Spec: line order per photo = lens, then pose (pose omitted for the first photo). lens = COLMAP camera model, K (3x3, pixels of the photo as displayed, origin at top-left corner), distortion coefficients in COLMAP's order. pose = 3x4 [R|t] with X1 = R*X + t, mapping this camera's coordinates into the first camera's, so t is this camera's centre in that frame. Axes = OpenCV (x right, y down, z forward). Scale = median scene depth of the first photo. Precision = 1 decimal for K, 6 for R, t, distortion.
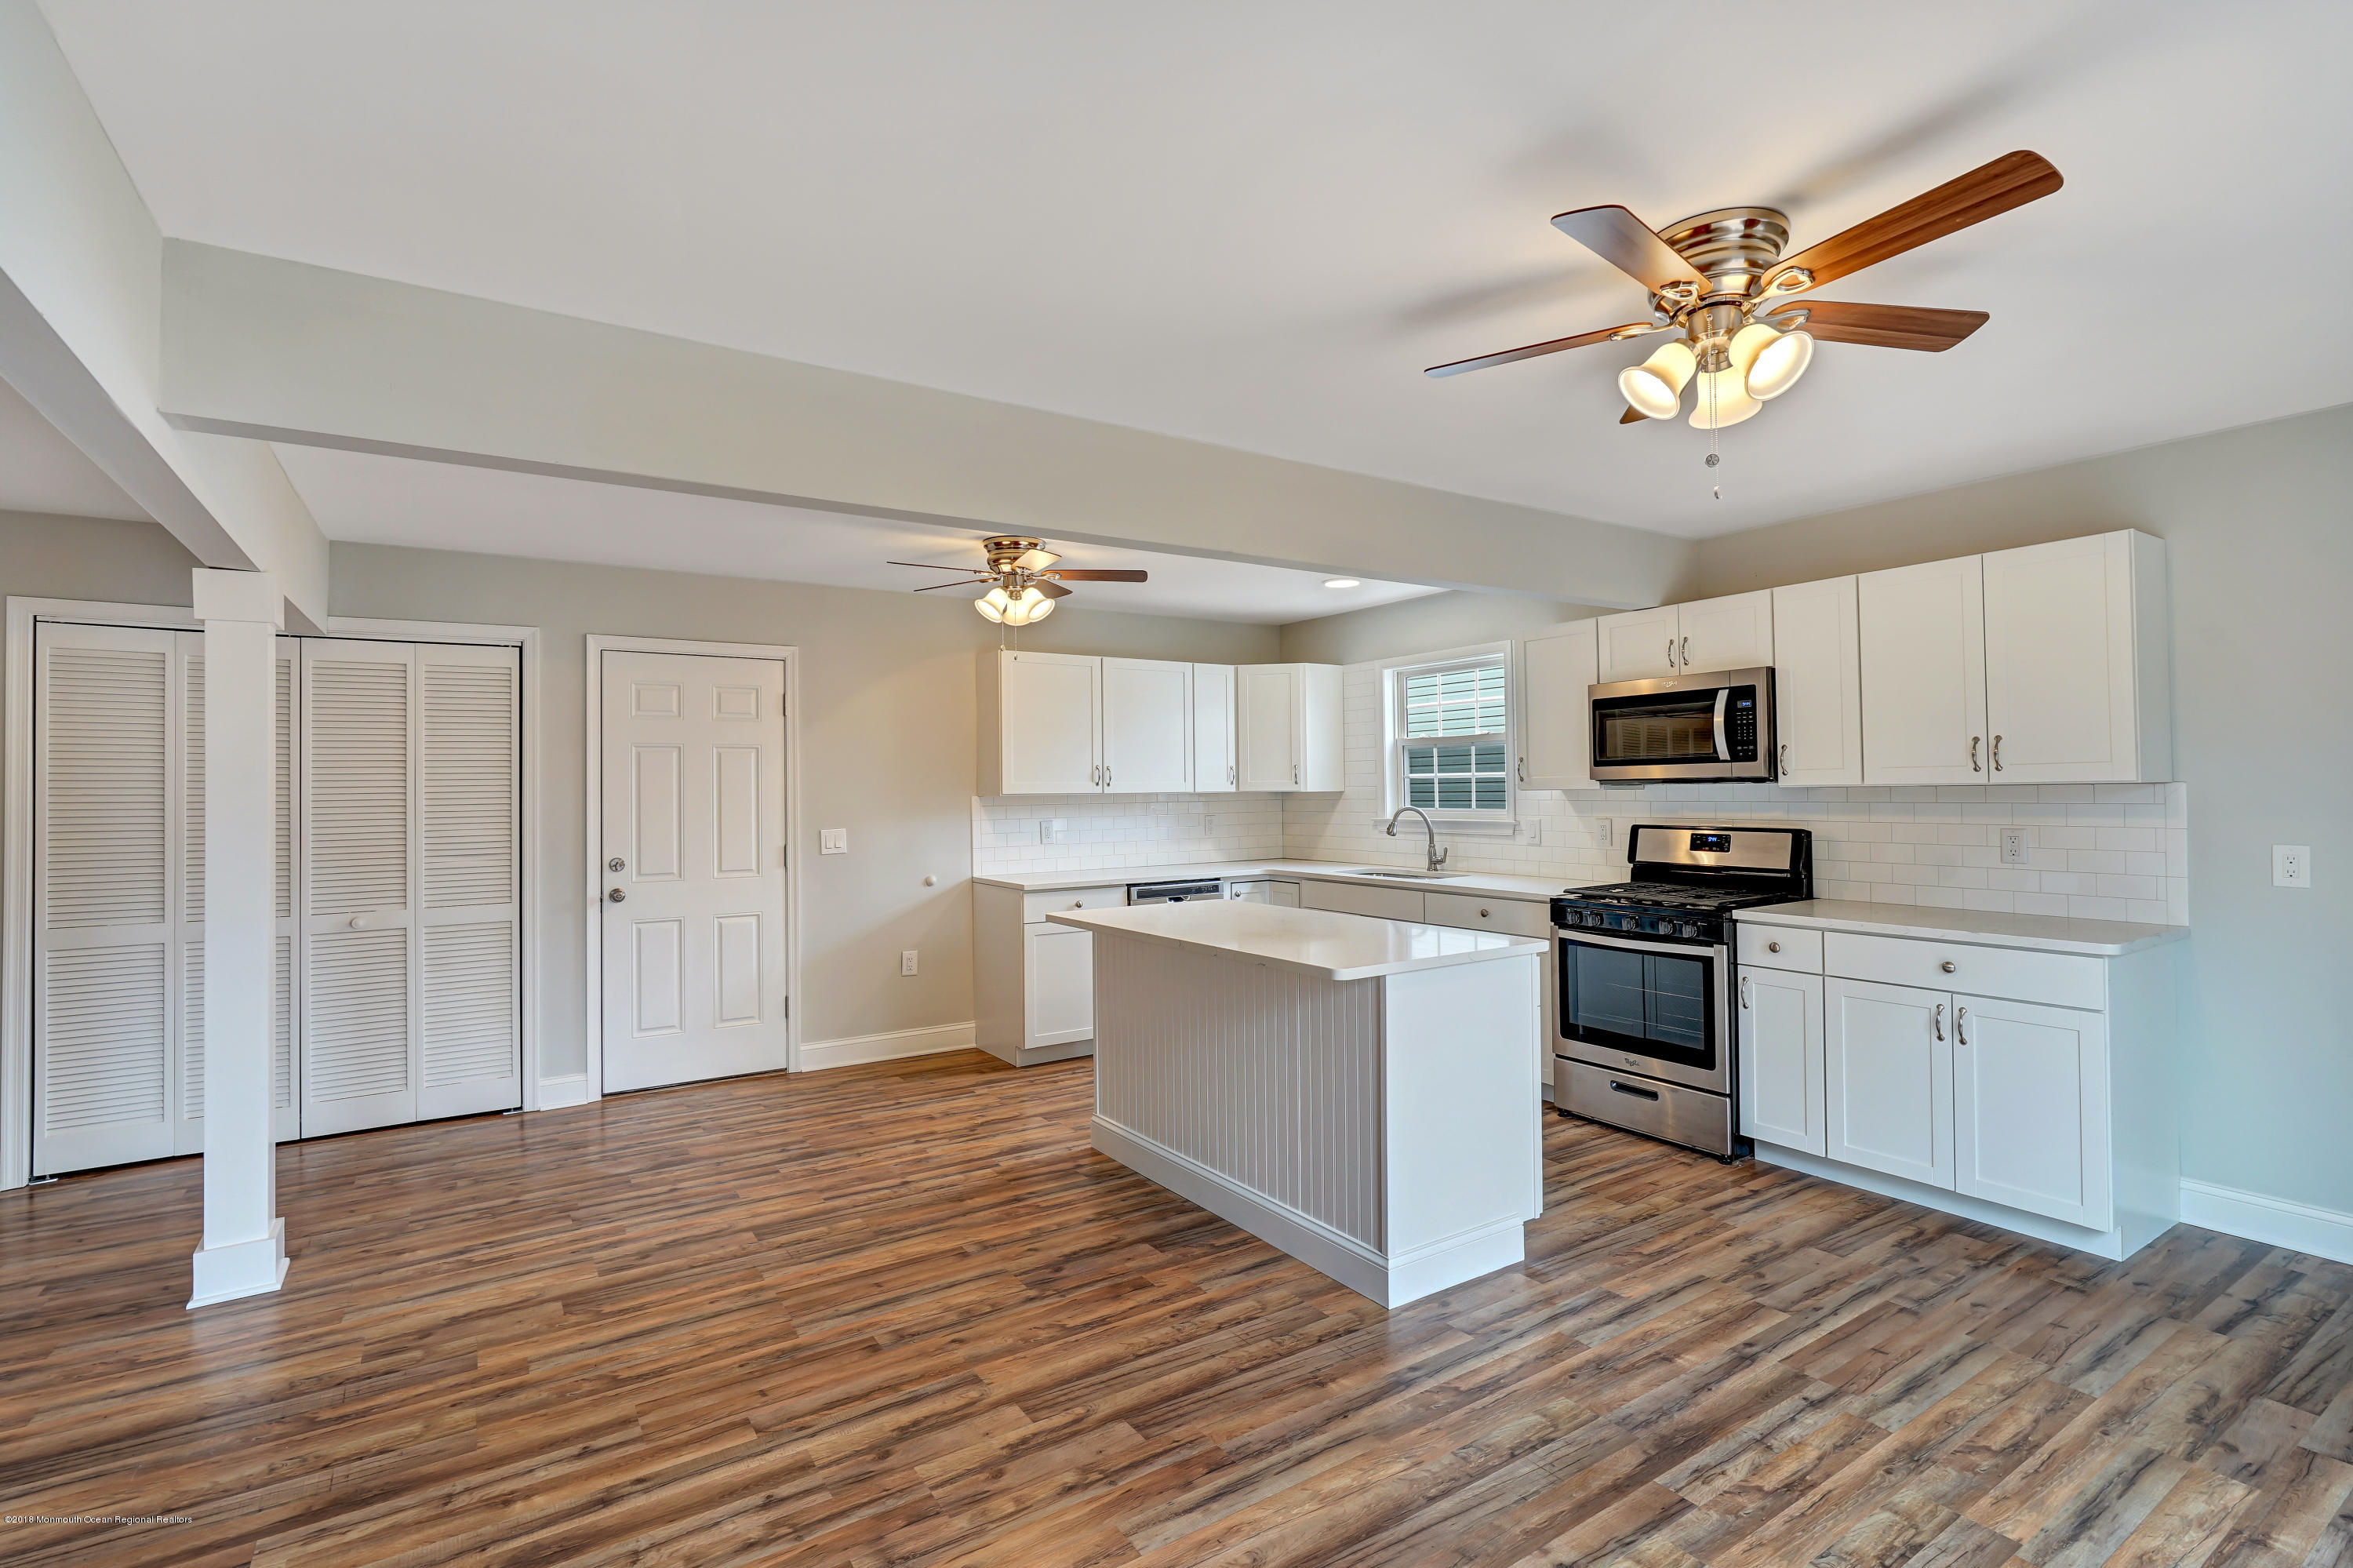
lens RADIAL K [[1103.7, 0, 1174.6], [0, 1103.7, 770.2], [0, 0, 1]] dist [-0.007468, 0.002320]
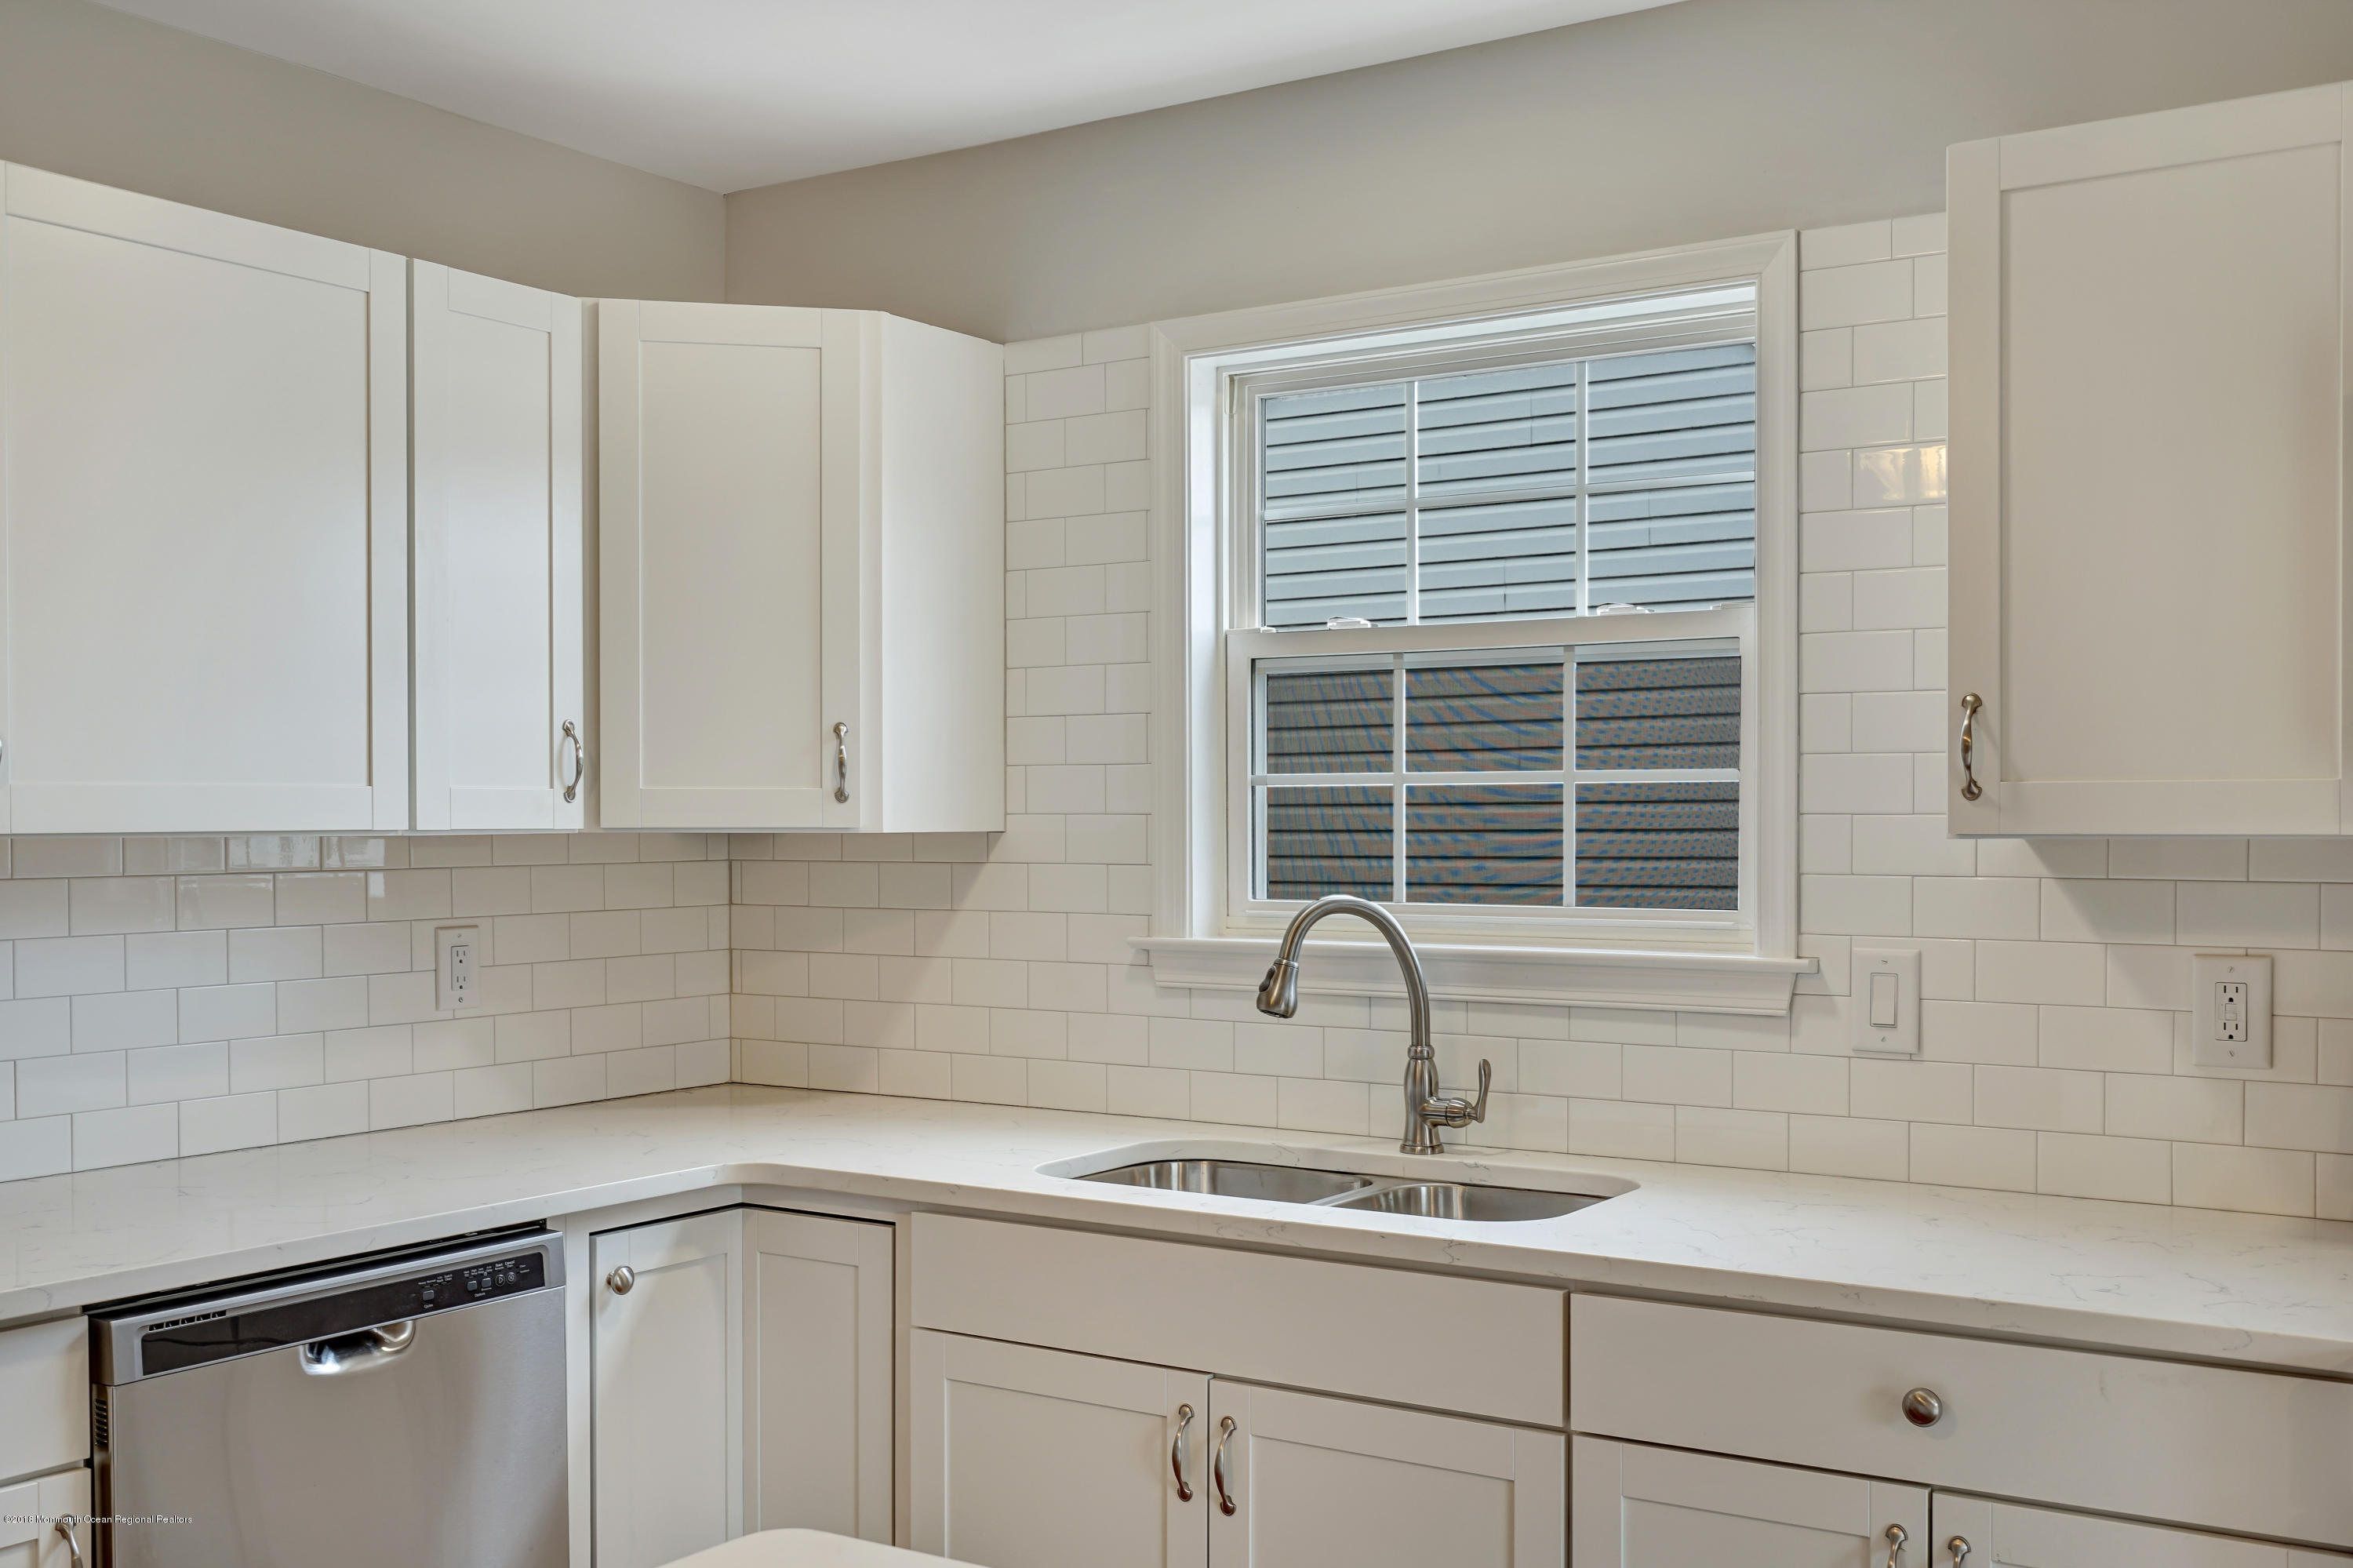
lens RADIAL K [[2362.2, 0, 1195.7], [0, 2362.2, 848.8], [0, 0, 1]] dist [-0.013583, 0.000000]
pose [[0.917488, 0.005252, 0.397728, -0.037408], [-0.016719, 0.999538, 0.025370, 0.011749], [-0.397411, -0.029926, 0.917153, 0.678630]]
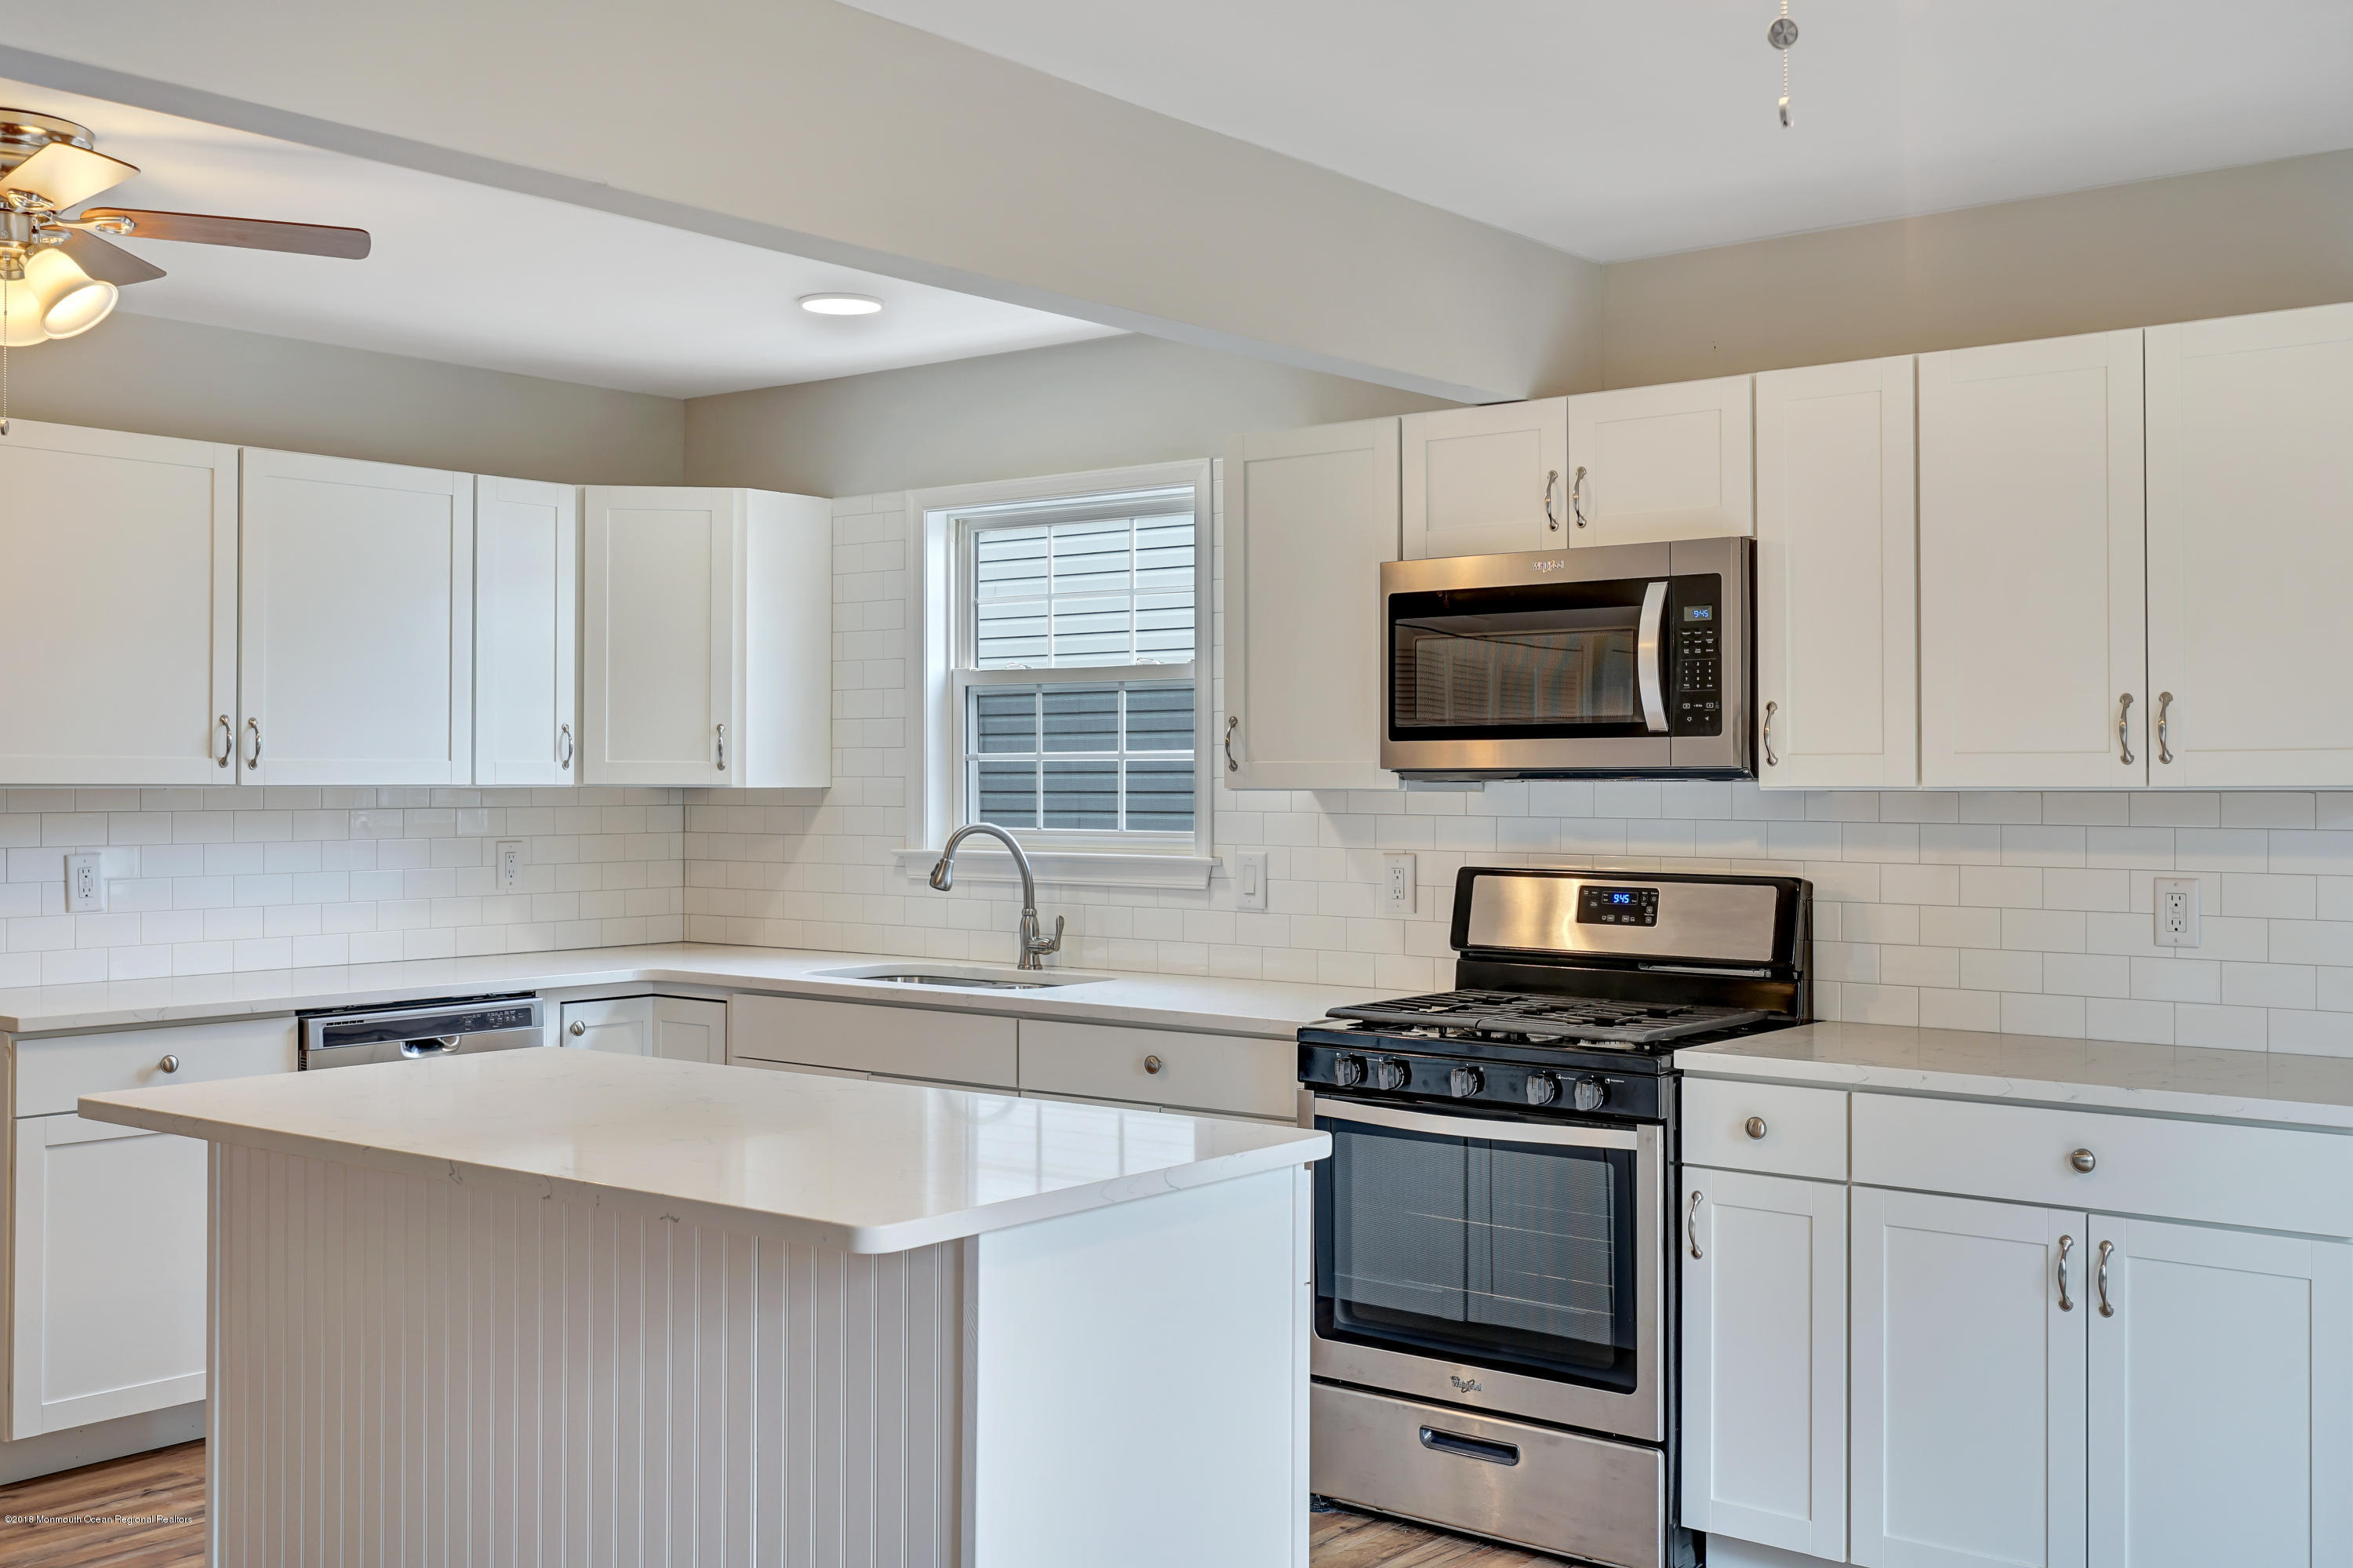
lens RADIAL K [[2362.2, 0, 1191.0], [0, 2362.2, 760.0], [0, 0, 1]] dist [-0.013583, 0.000000]
pose [[0.948677, 0.016300, 0.315826, -0.009107], [-0.018511, 0.999821, 0.004000, 0.002361], [-0.315704, -0.009641, 0.948809, 0.094629]]
